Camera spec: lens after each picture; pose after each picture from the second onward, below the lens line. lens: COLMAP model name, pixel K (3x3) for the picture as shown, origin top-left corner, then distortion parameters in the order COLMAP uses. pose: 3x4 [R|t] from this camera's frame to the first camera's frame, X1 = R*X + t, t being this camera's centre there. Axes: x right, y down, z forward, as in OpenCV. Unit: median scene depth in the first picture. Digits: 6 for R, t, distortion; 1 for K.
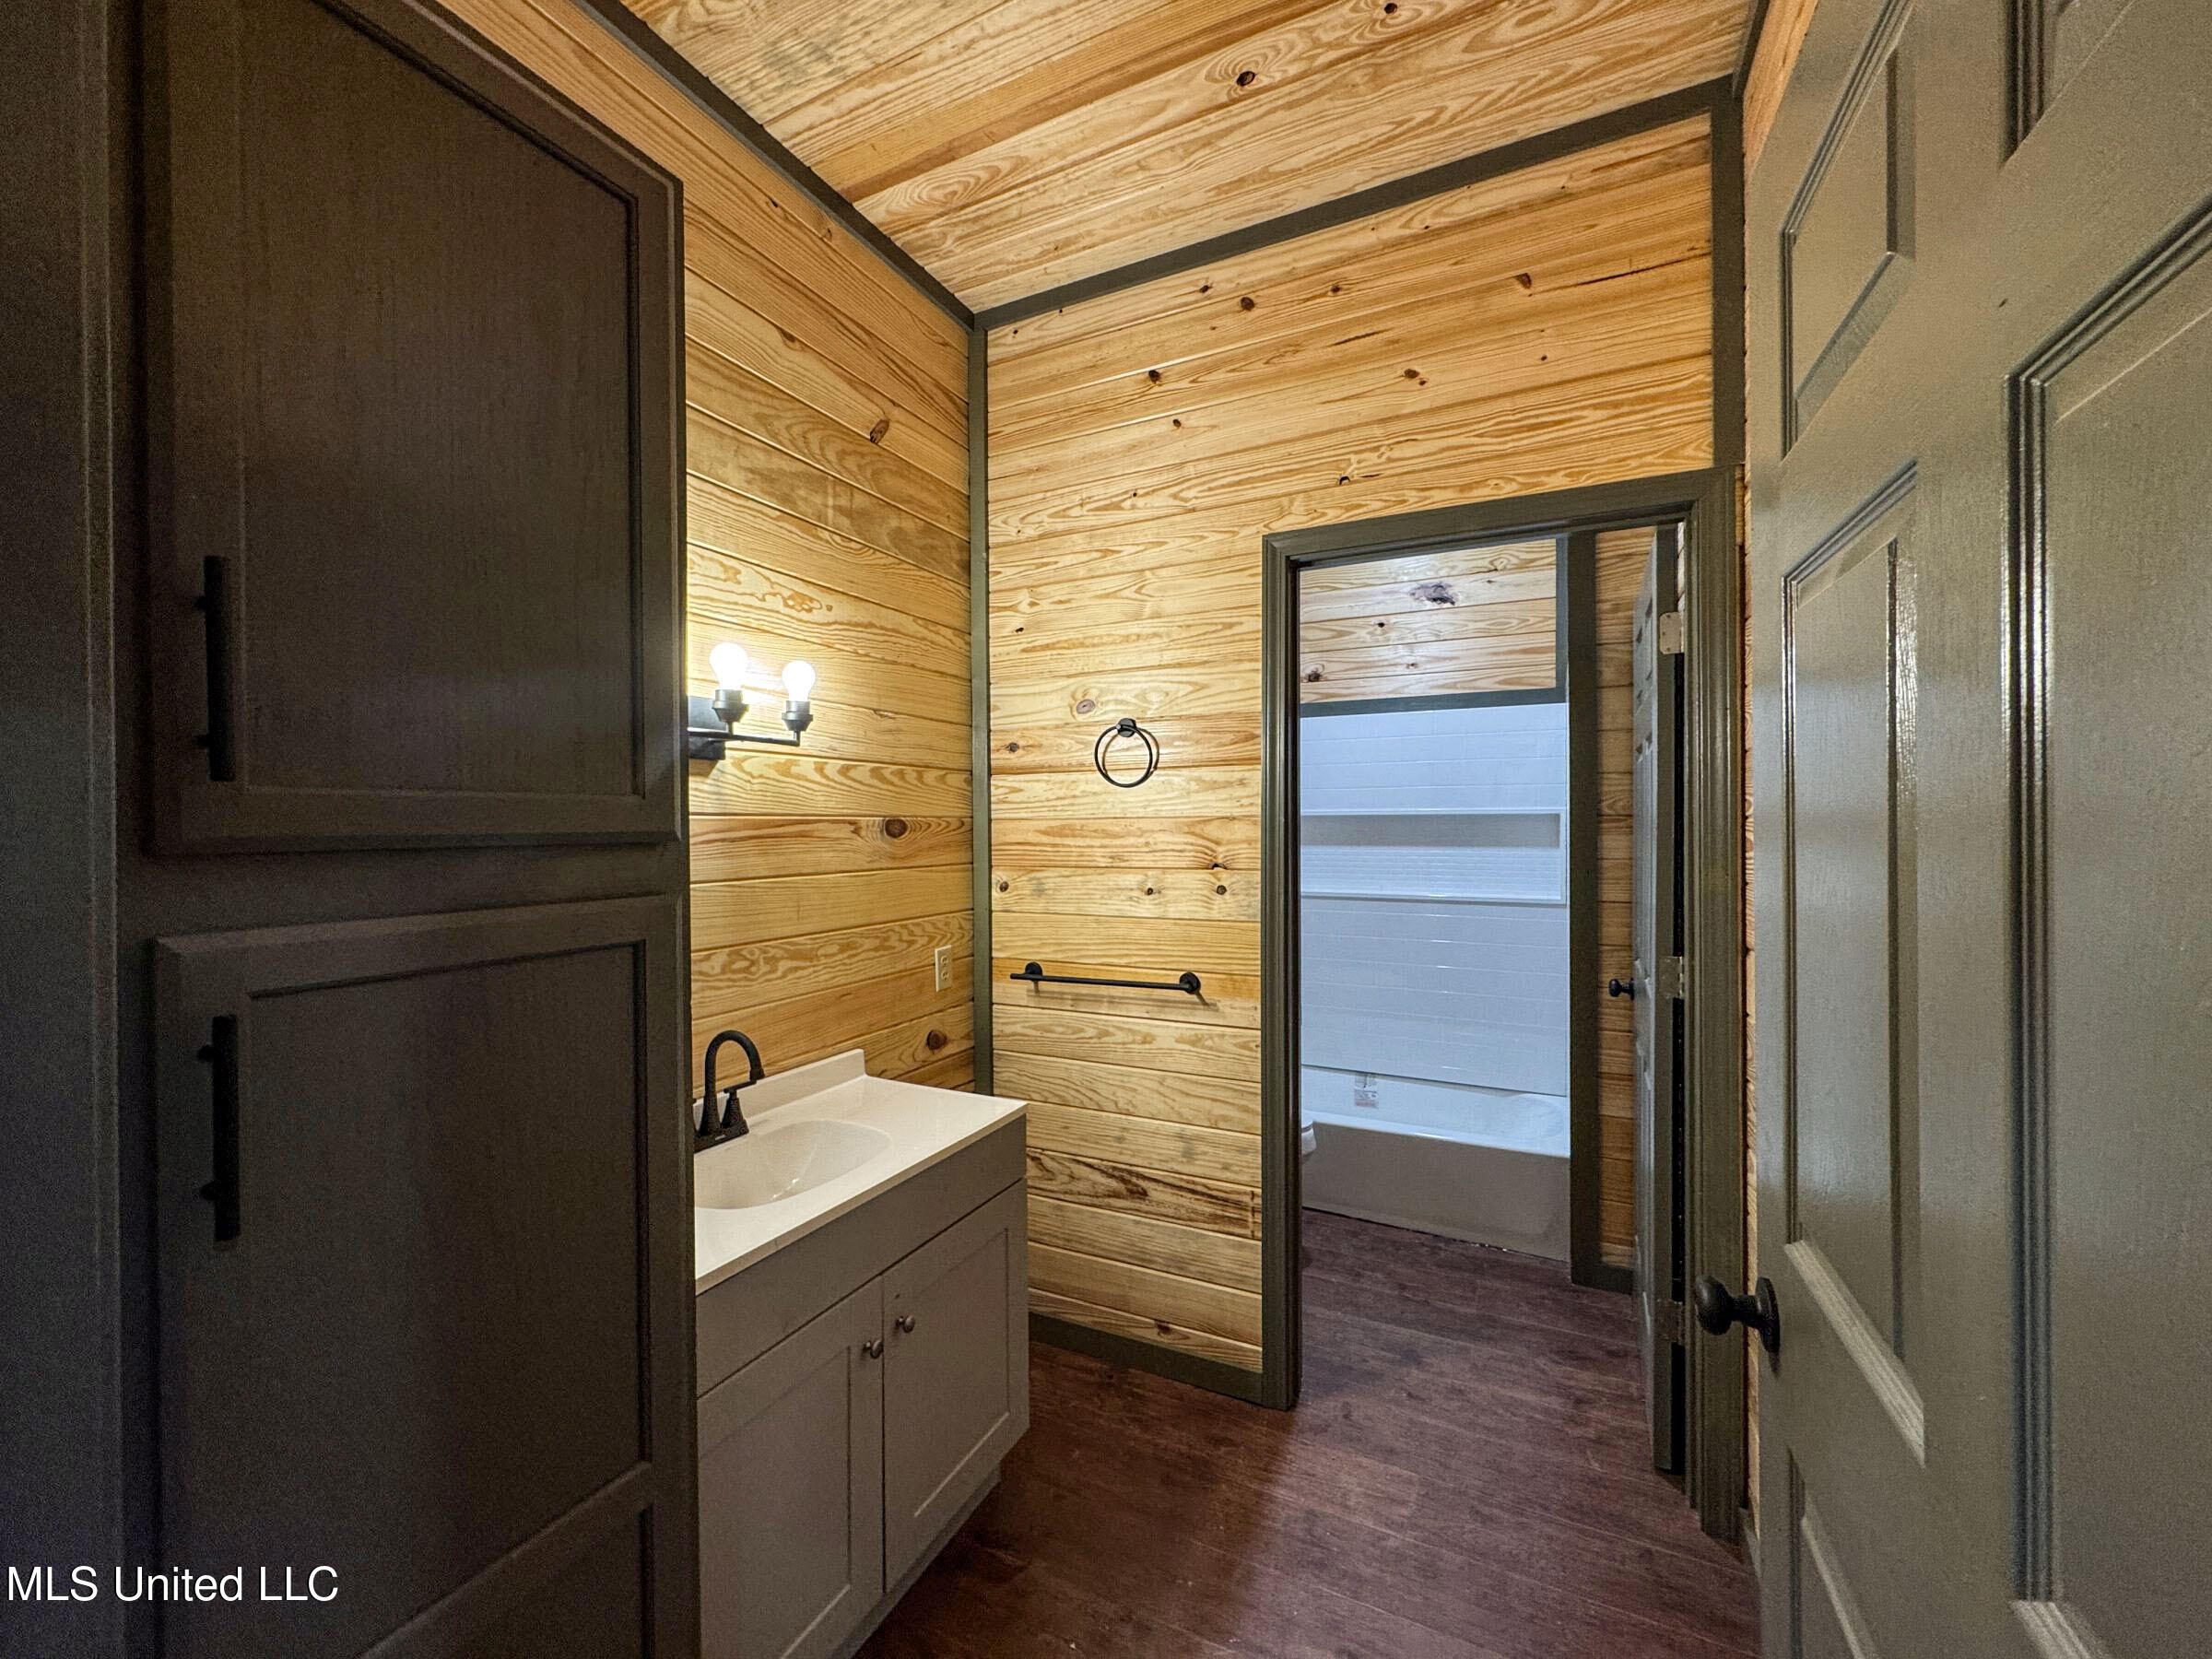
lens RADIAL K [[885.8, 0, 1103.0], [0, 885.8, 829.4], [0, 0, 1]] dist [-0.005653, 0.001569]
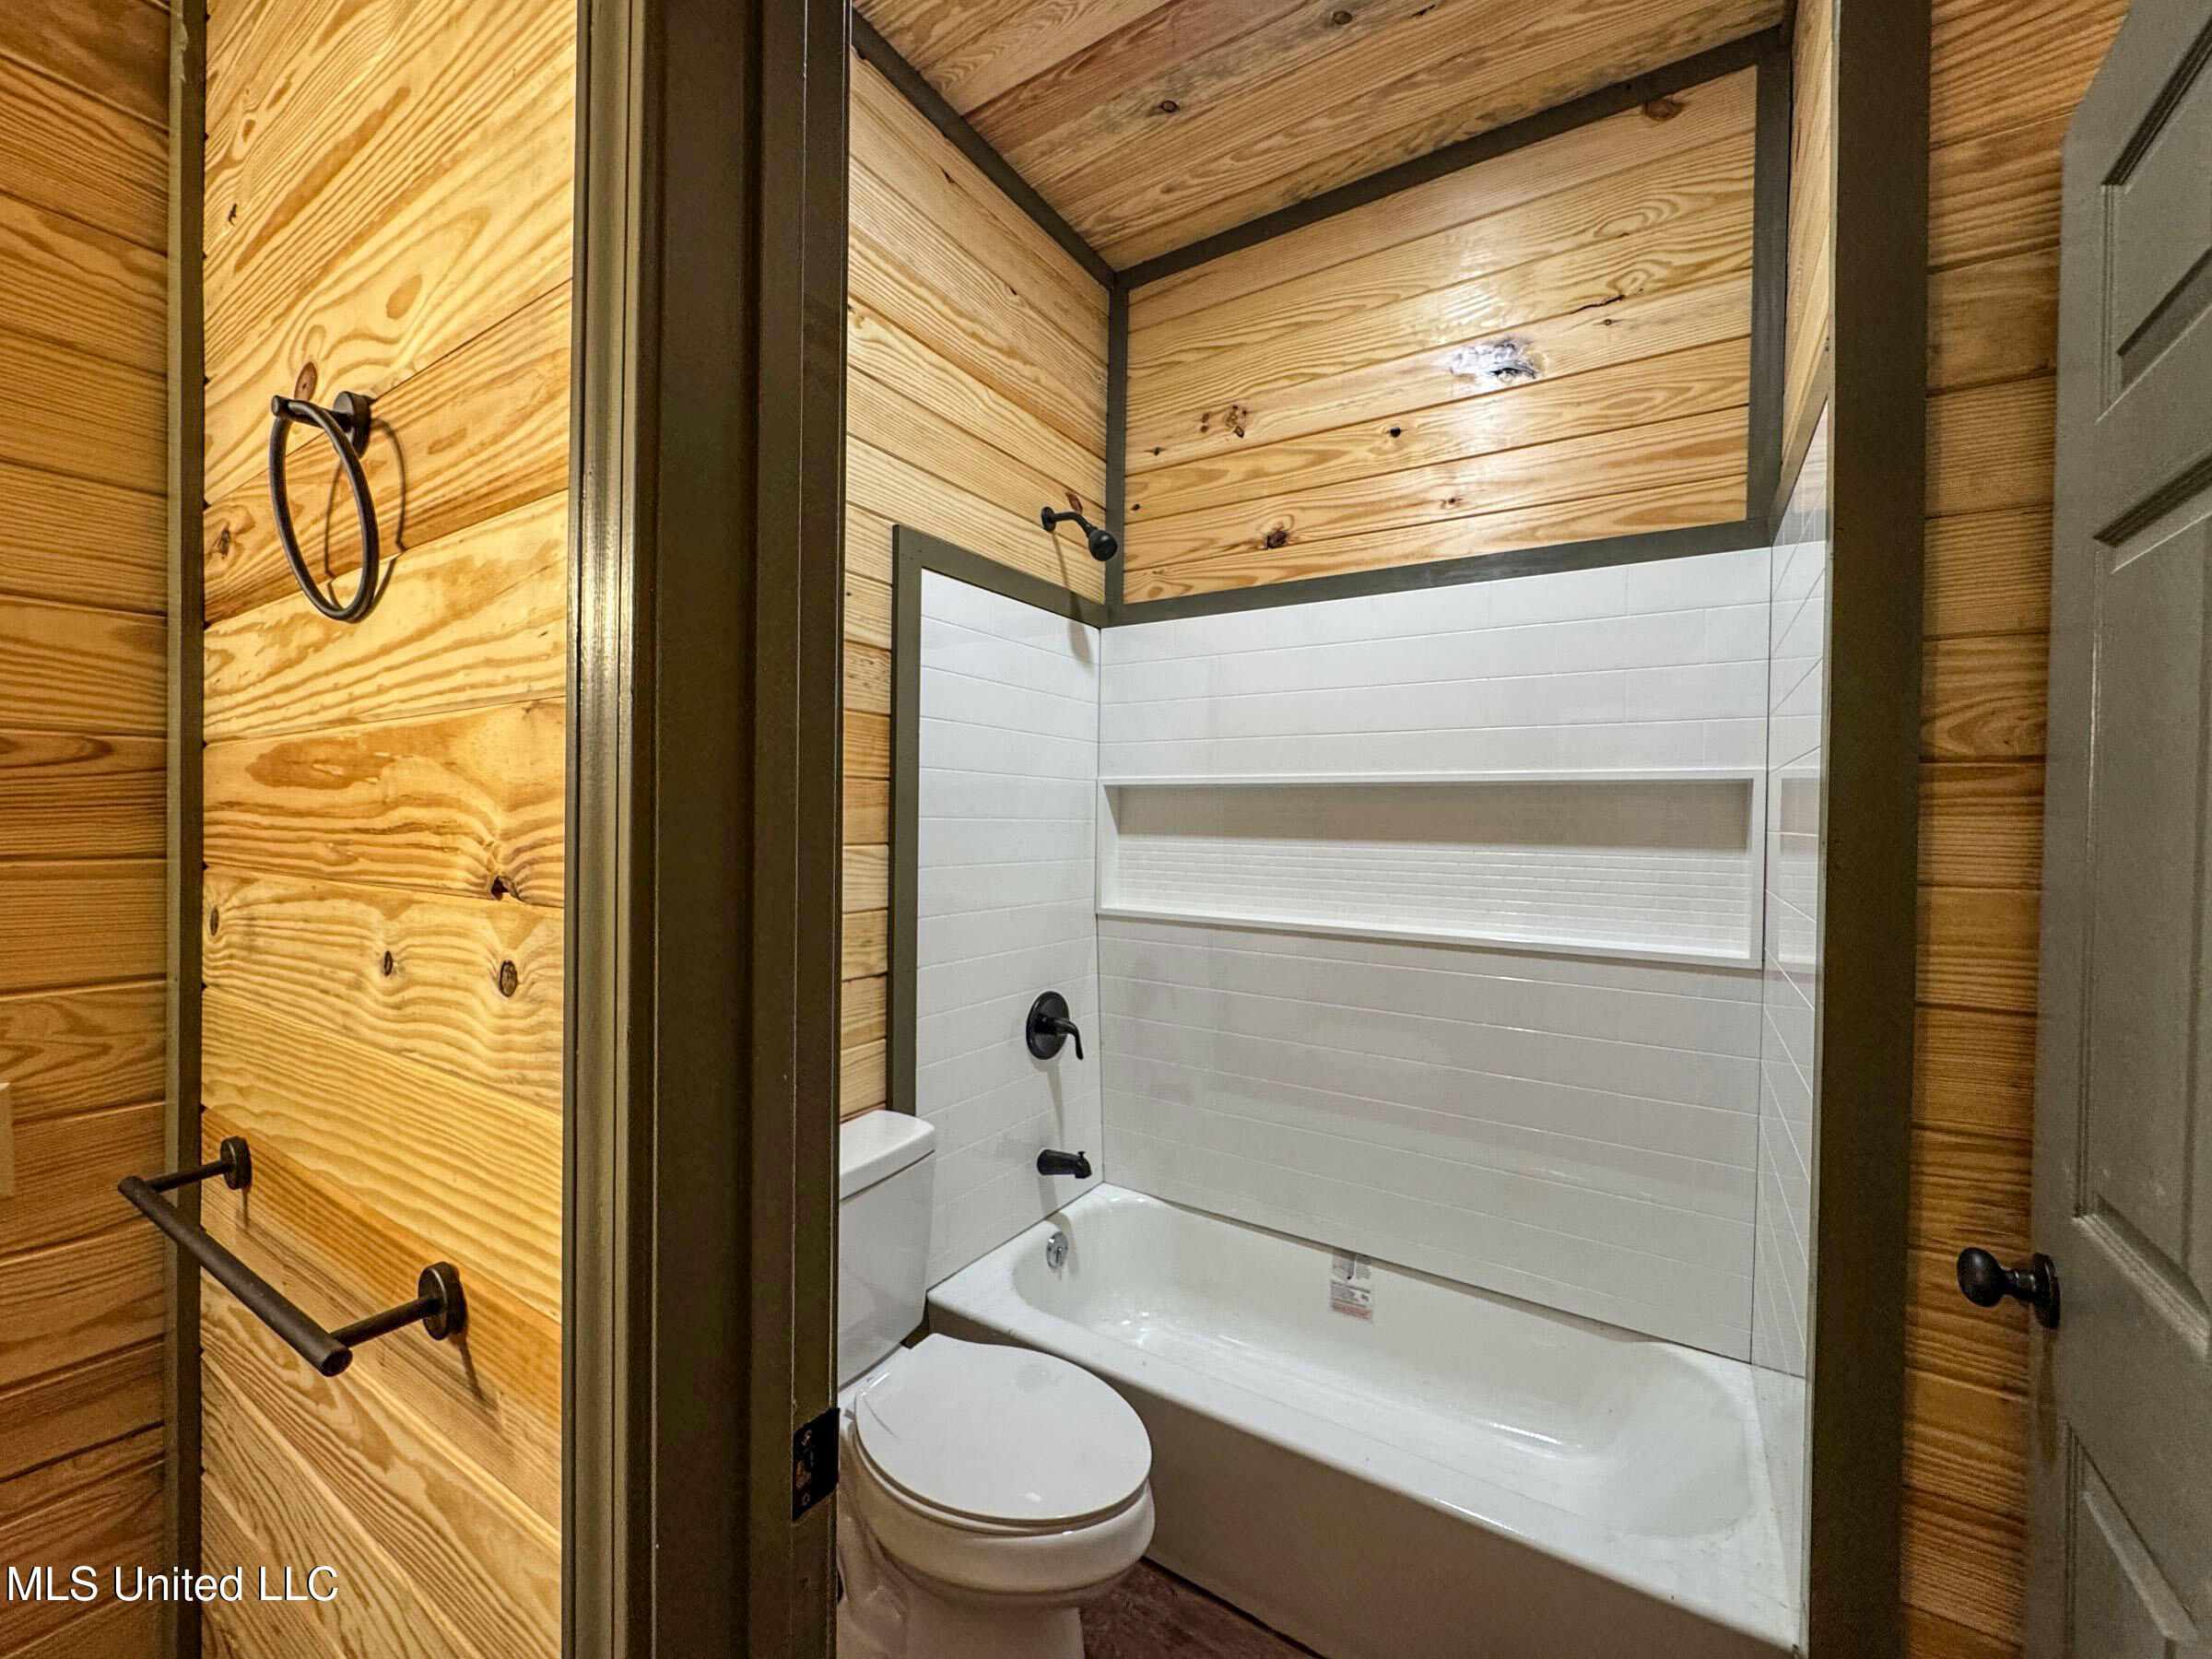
lens RADIAL K [[885.8, 0, 1107.3], [0, 885.8, 831.7], [0, 0, 1]] dist [-0.005653, 0.001569]
pose [[0.995089, 0.018777, -0.097186, 0.272129], [-0.018092, 0.999805, 0.007922, 0.015850], [0.097316, -0.006125, 0.995235, 0.615675]]
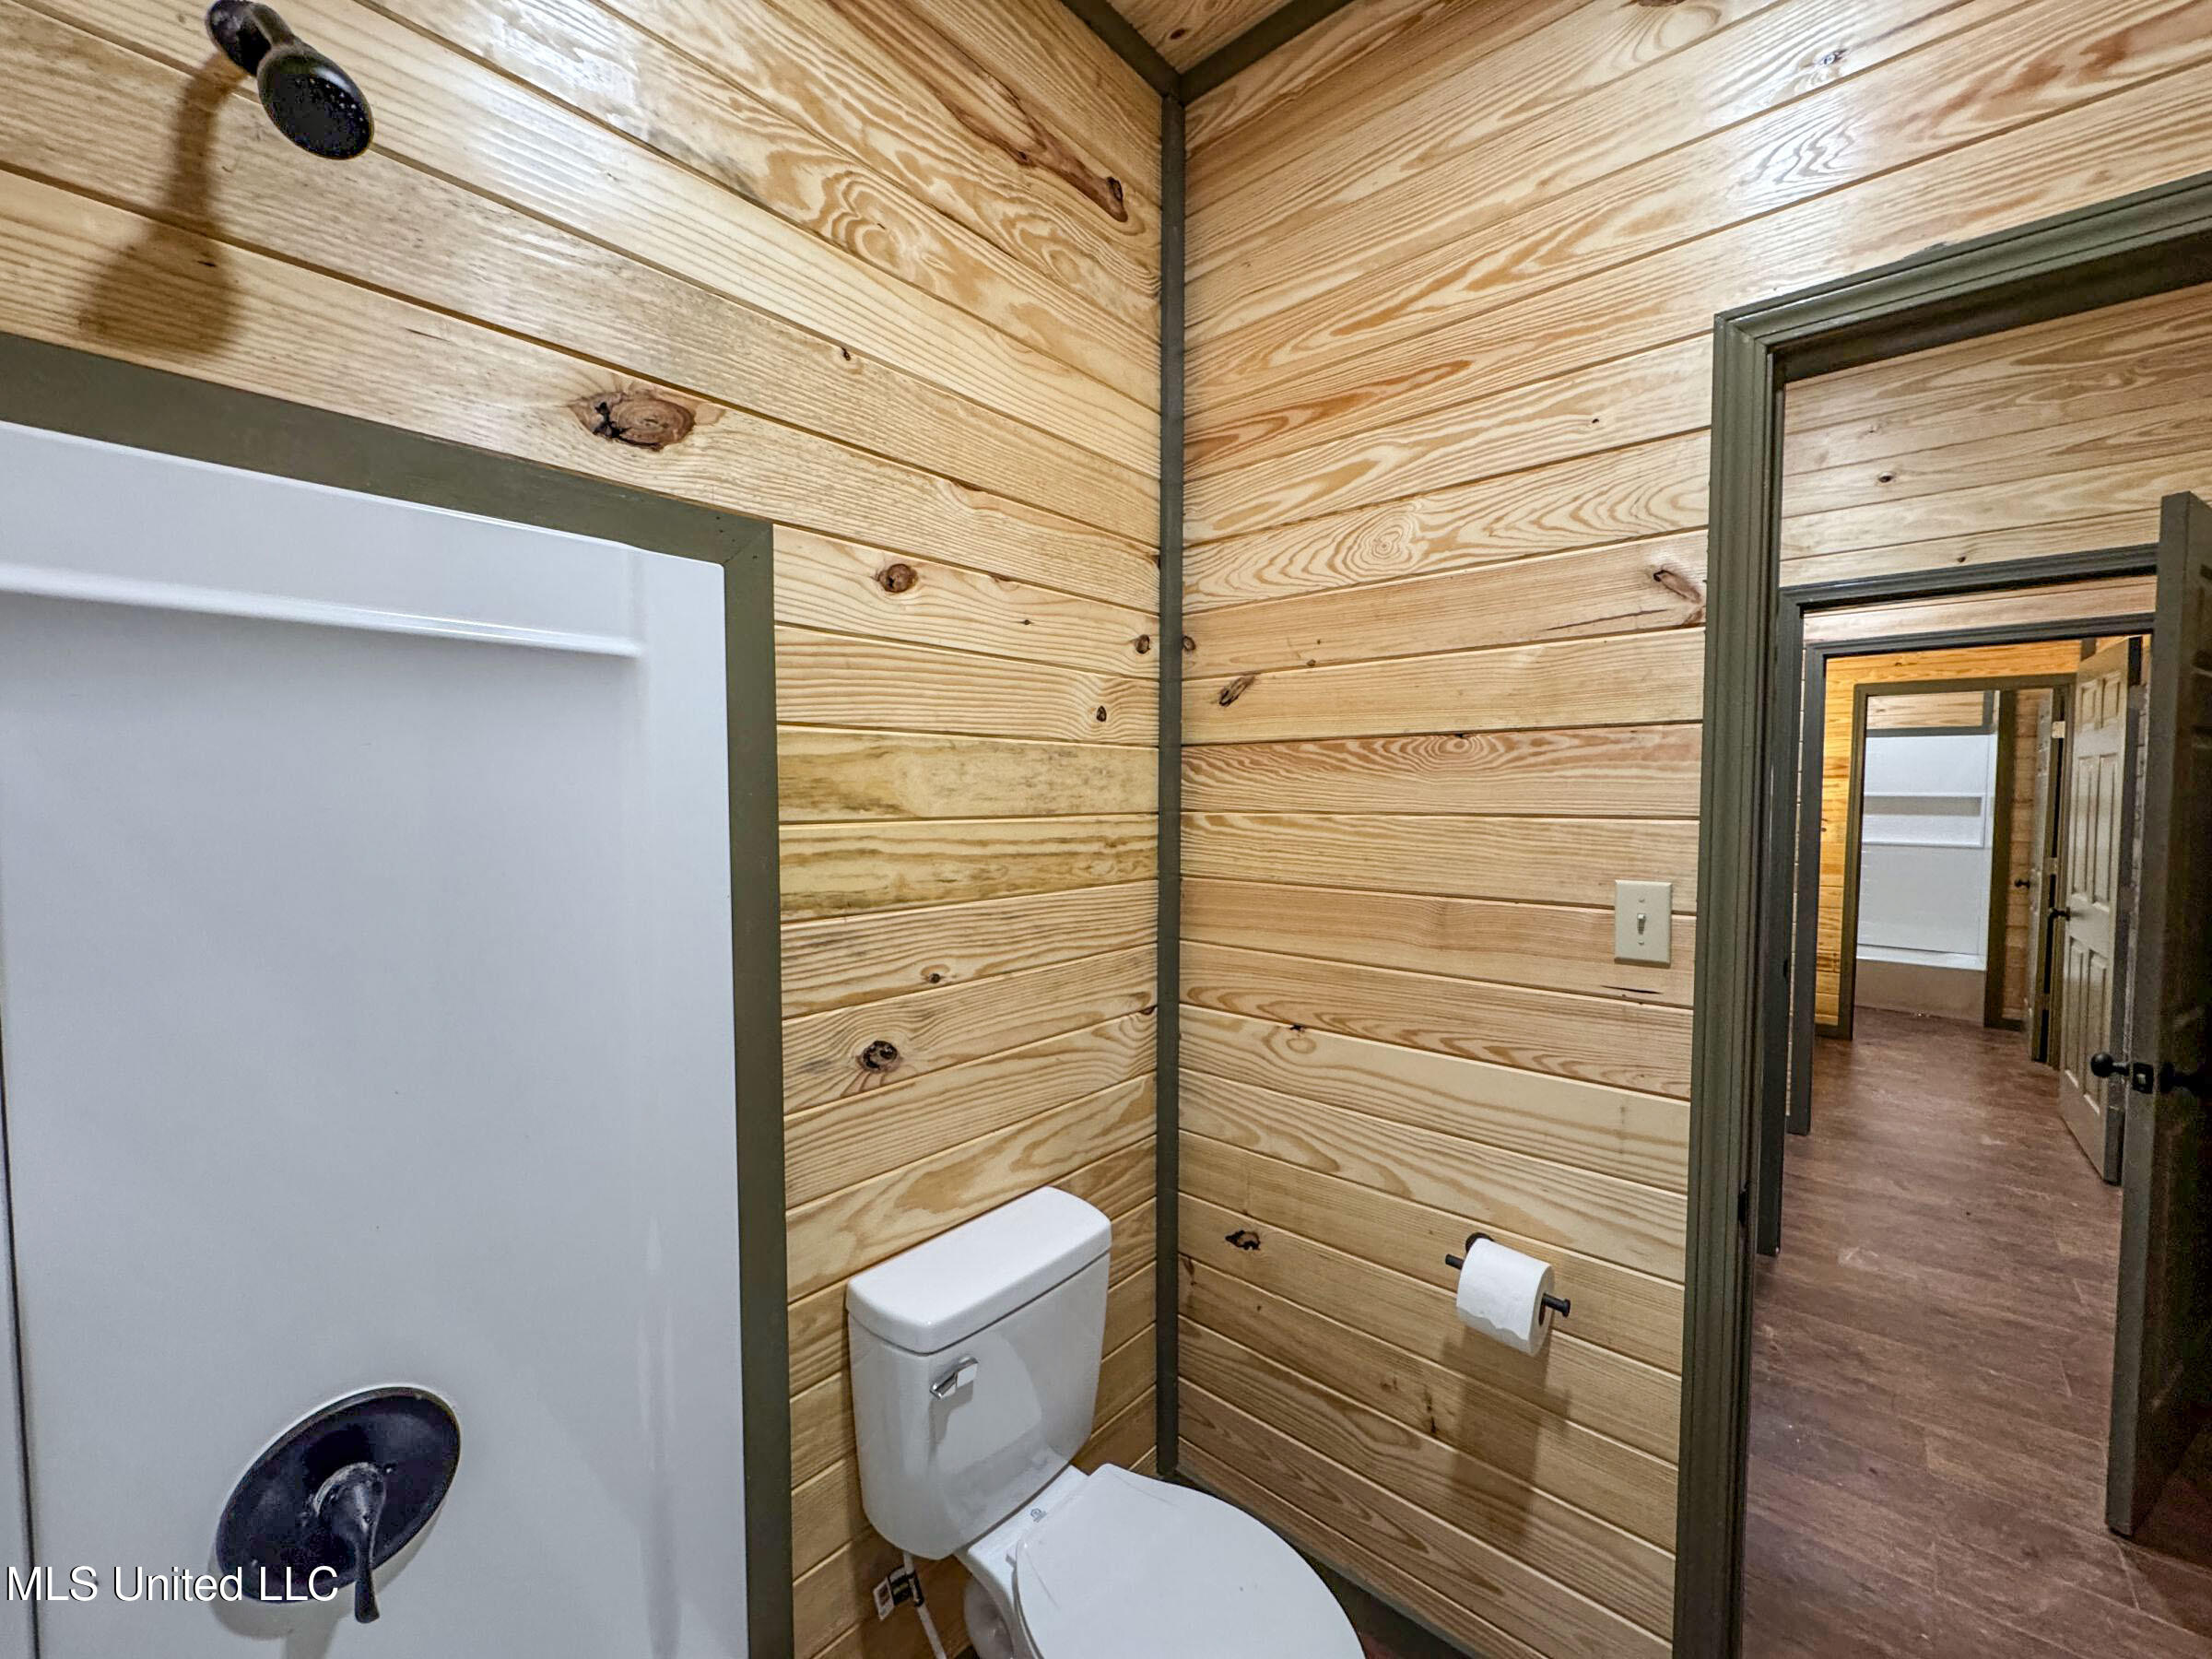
lens RADIAL K [[885.8, 0, 1108.8], [0, 885.8, 834.7], [0, 0, 1]] dist [-0.005653, 0.001569]
pose [[0.965719, 0.020626, -0.258770, -0.915120], [-0.010128, 0.999073, 0.041835, 0.000650], [0.259393, -0.037780, 0.965033, -1.492091]]
